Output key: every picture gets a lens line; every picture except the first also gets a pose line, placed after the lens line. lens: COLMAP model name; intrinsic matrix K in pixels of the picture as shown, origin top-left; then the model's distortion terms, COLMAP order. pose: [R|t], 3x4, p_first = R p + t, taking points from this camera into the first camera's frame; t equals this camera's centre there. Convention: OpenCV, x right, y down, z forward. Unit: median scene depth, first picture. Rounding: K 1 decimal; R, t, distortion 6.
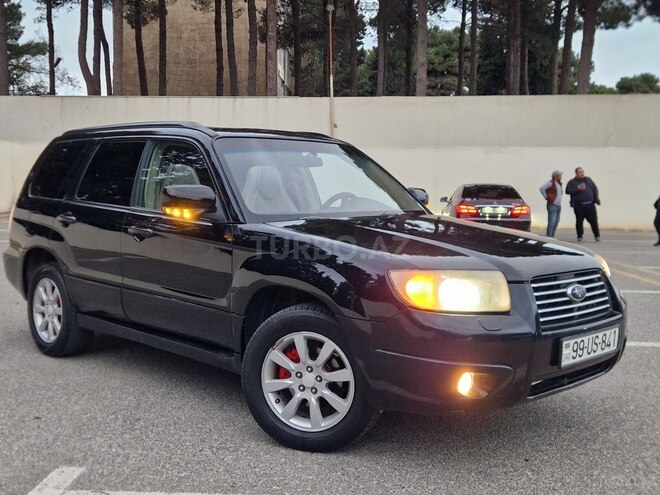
lens RADIAL K [[726.8, 0, 318.9], [0, 726.8, 245.6], [0, 0, 1]] dist [0.101548, -0.108889]
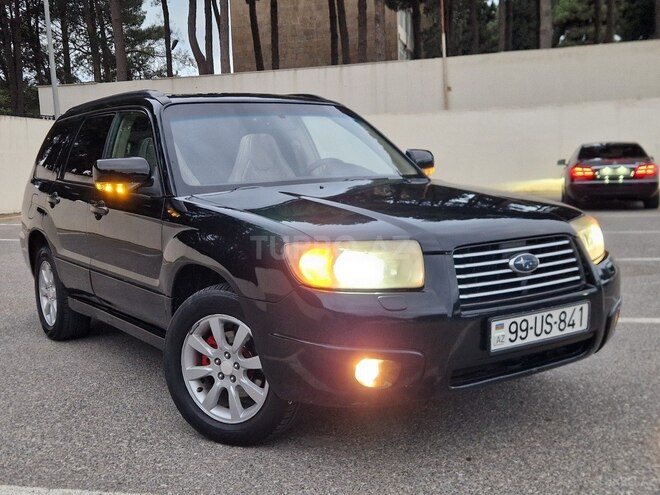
lens RADIAL K [[753.6, 0, 328.0], [0, 753.6, 251.1], [0, 0, 1]] dist [0.068317, -0.034374]
pose [[0.982891, -0.026919, -0.182209, 0.208400], [0.034185, 0.998736, 0.036853, 0.007717], [0.180986, -0.042451, 0.982569, 0.079817]]
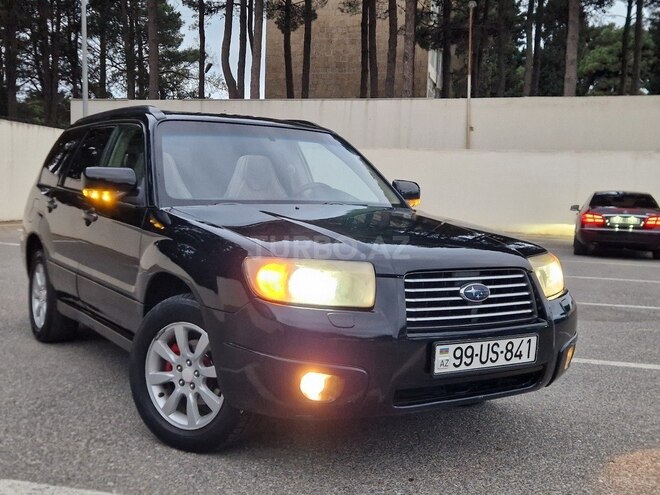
lens RADIAL K [[751.2, 0, 343.0], [0, 751.2, 245.8], [0, 0, 1]] dist [0.072793, -0.023899]
pose [[0.980692, 0.033949, -0.192588, 0.265262], [-0.036596, 0.999278, -0.010199, 0.016894], [0.192103, 0.017050, 0.981227, 0.064881]]
